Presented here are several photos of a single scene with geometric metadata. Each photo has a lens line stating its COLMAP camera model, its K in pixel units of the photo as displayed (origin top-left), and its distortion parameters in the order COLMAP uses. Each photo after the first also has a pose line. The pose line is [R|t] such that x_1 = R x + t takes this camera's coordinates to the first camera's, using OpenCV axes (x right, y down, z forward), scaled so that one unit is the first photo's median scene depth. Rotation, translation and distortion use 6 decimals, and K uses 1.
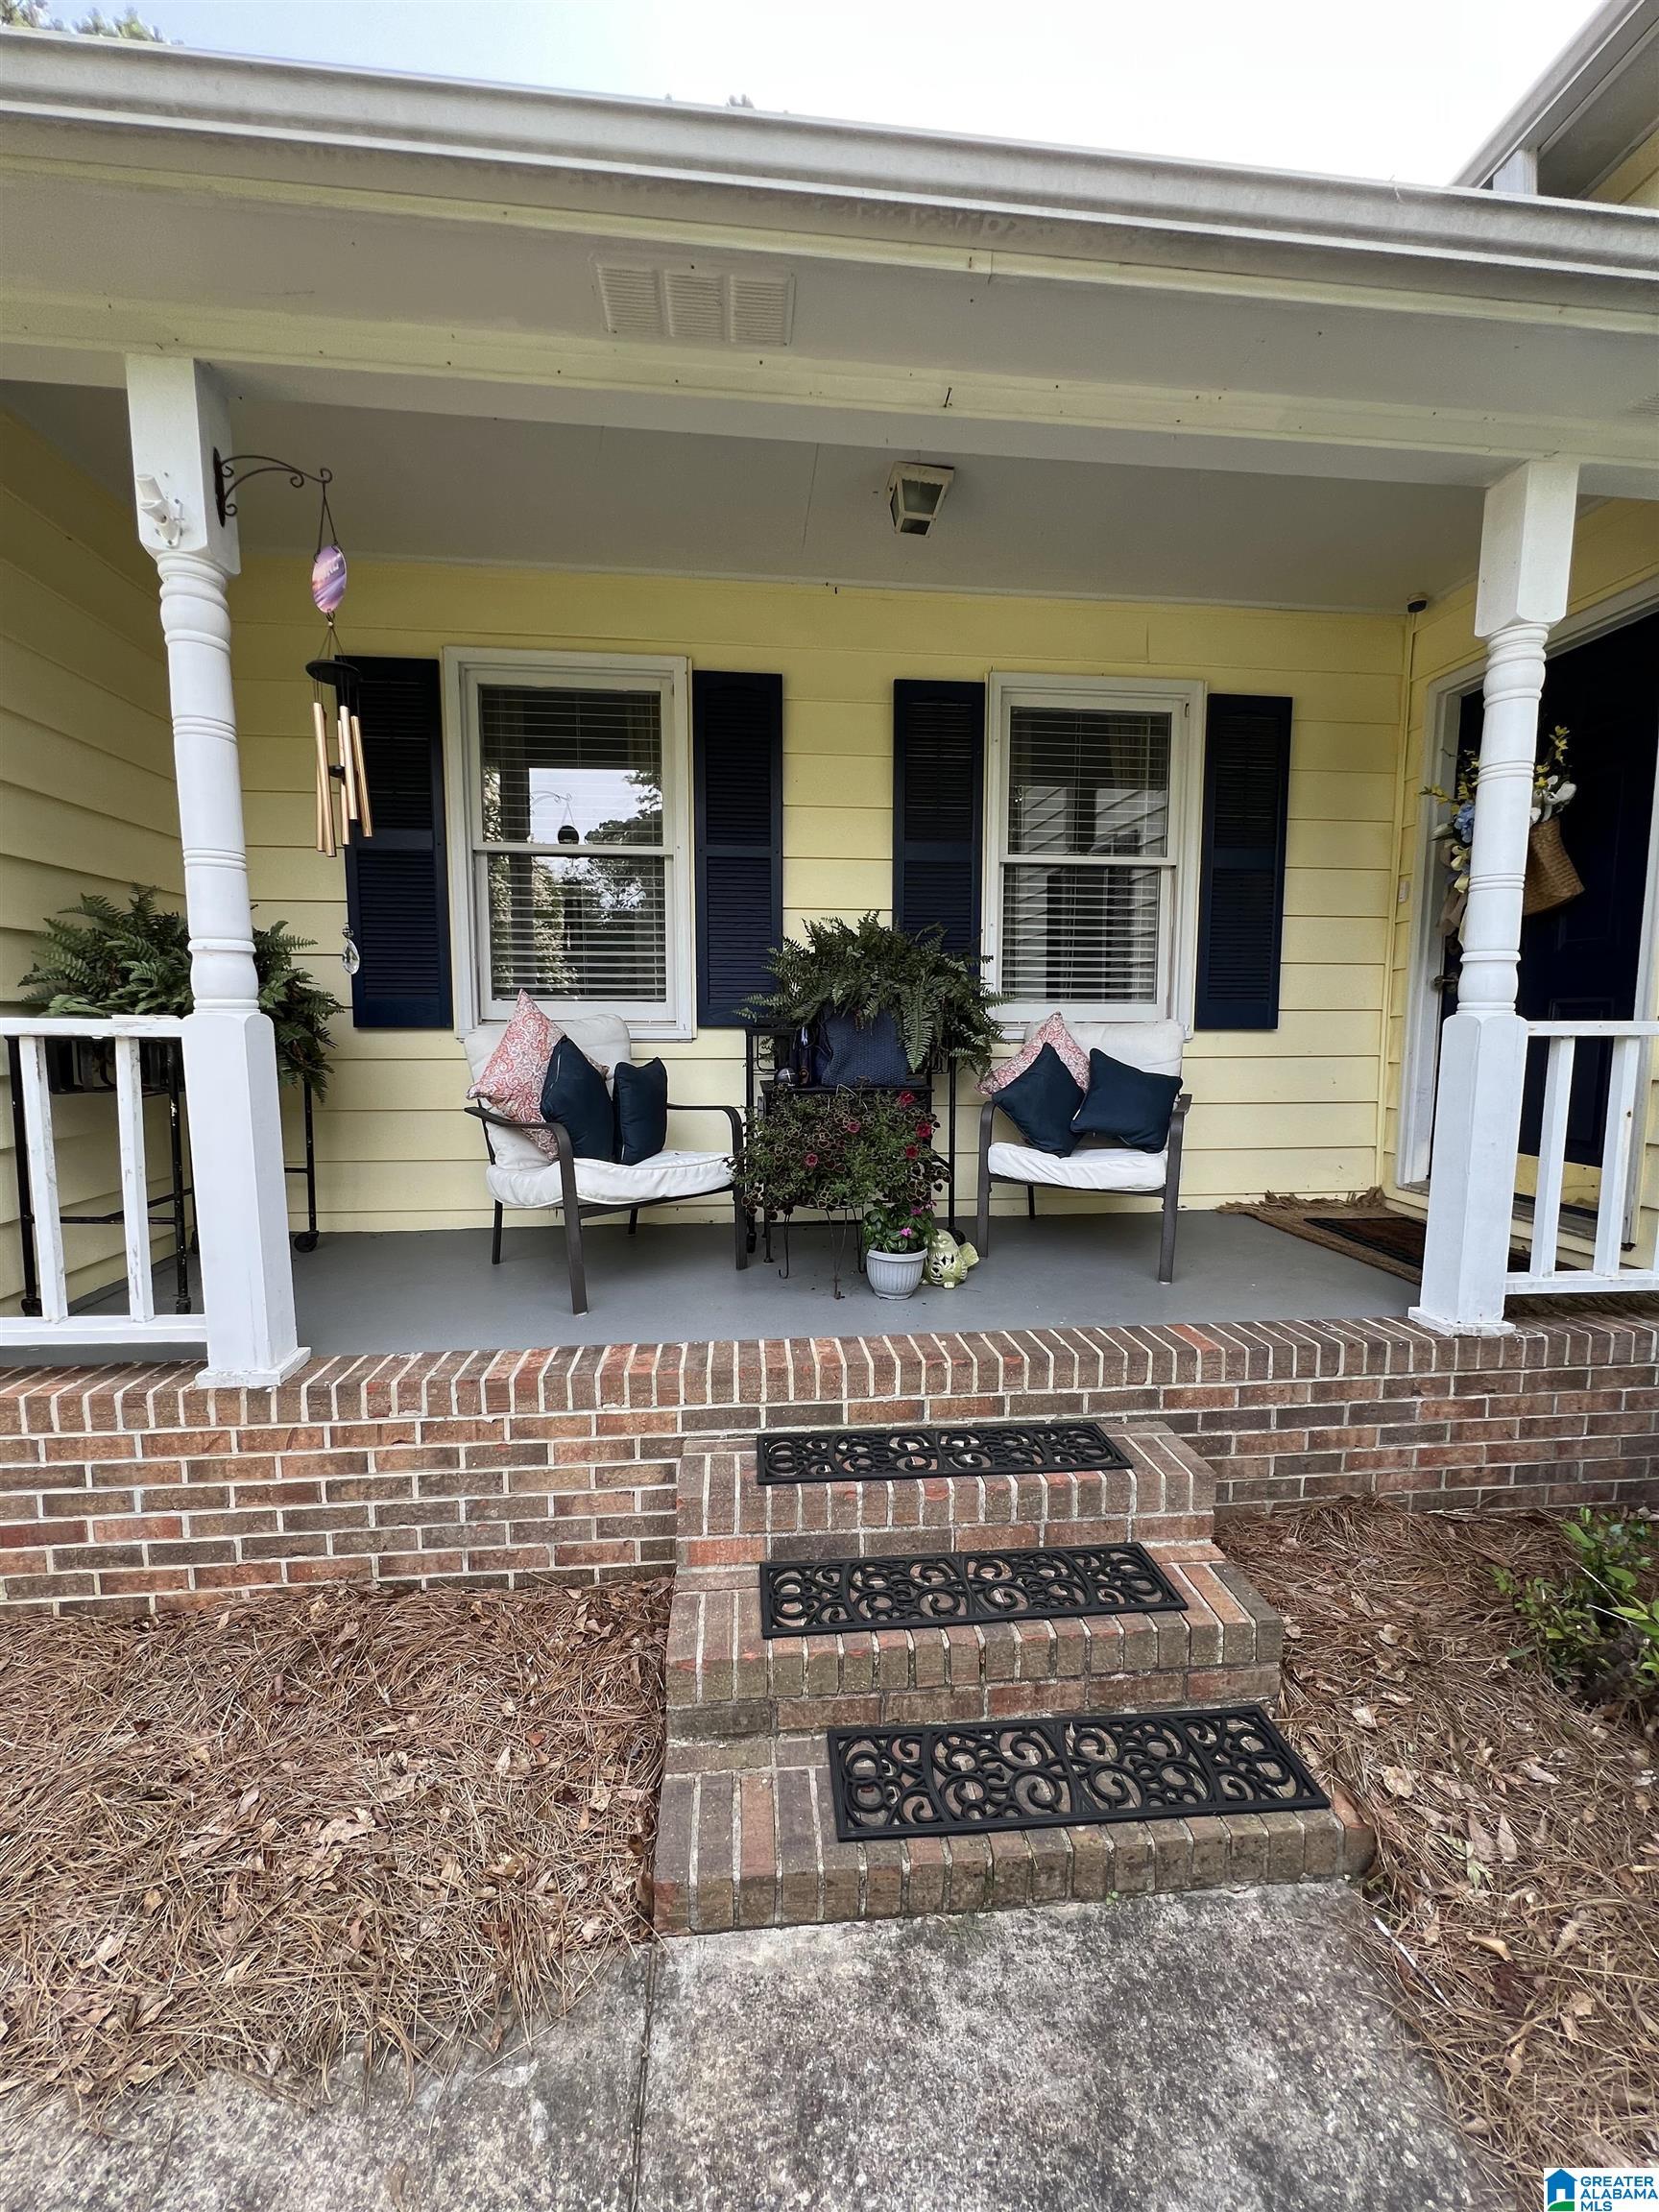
lens RADIAL K [[886.7, 0, 830.2], [0, 886.7, 1103.2], [0, 0, 1]] dist [0.000194, -0.000115]
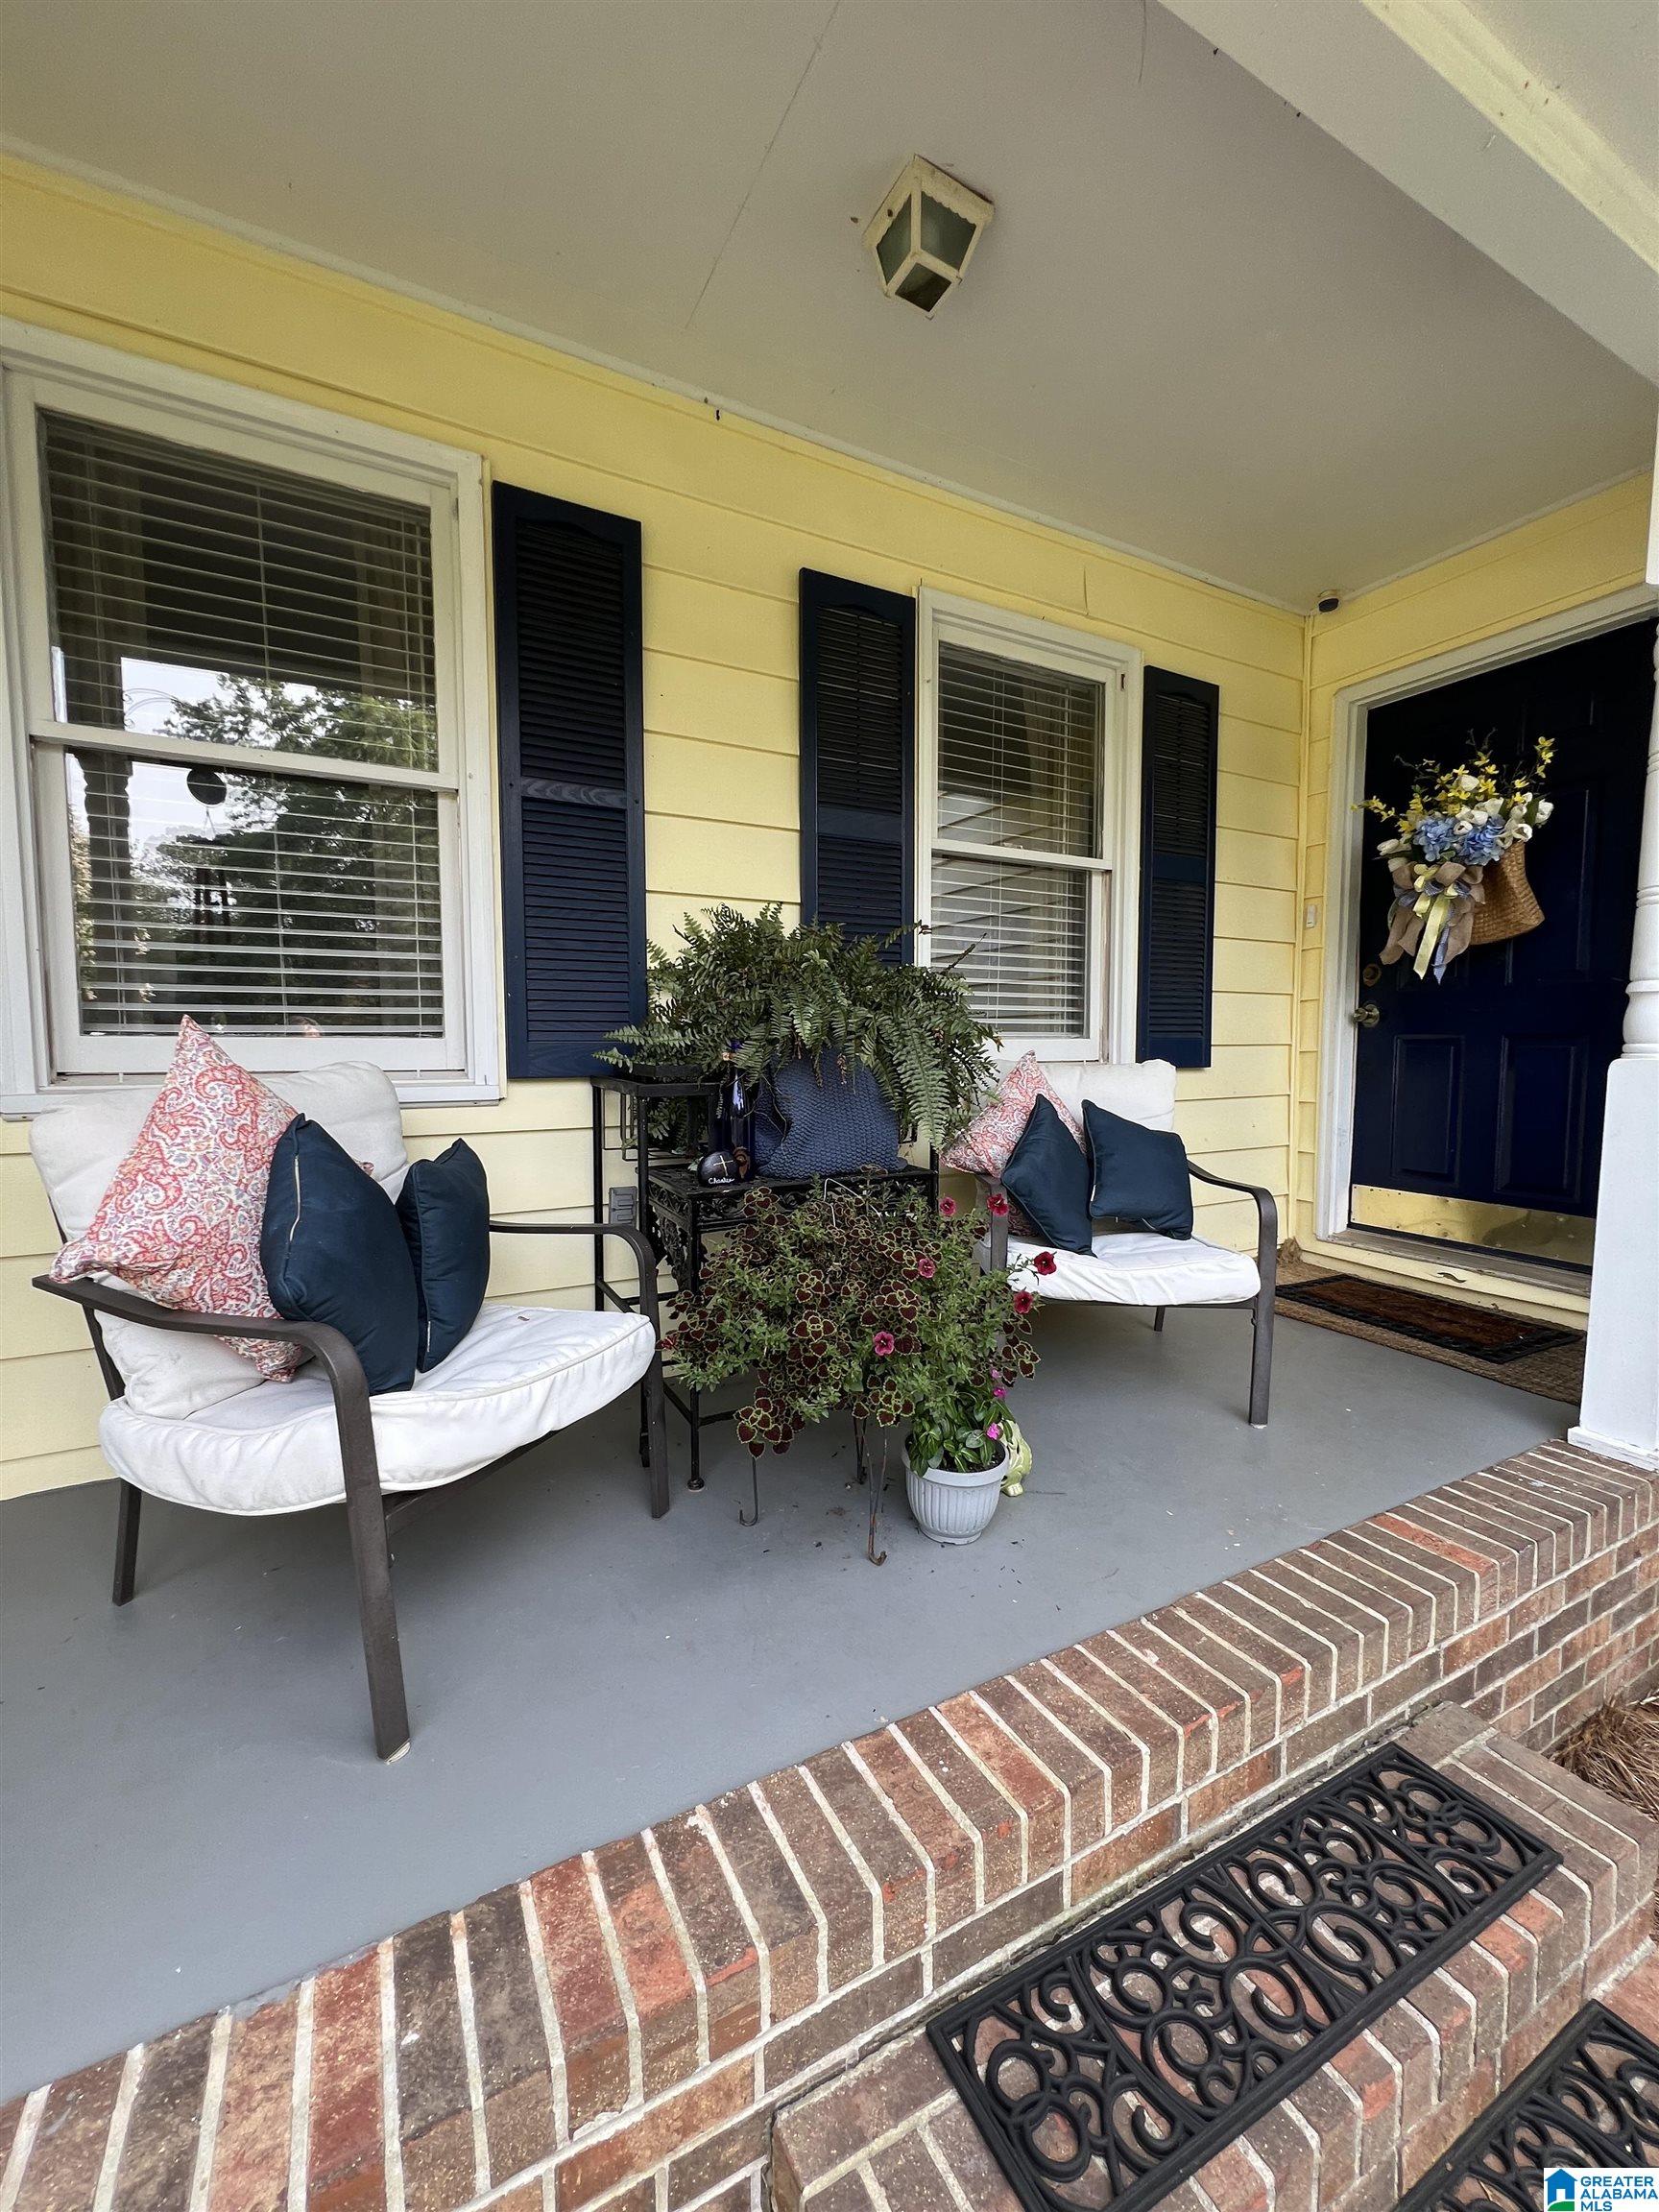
lens RADIAL K [[886.7, 0, 830.2], [0, 886.7, 1103.2], [0, 0, 1]] dist [0.000194, -0.000115]
pose [[0.926680, -0.028971, 0.374733, -0.183311], [0.039742, 0.998988, -0.021045, -0.051754], [-0.373744, 0.034395, 0.926894, 0.387413]]
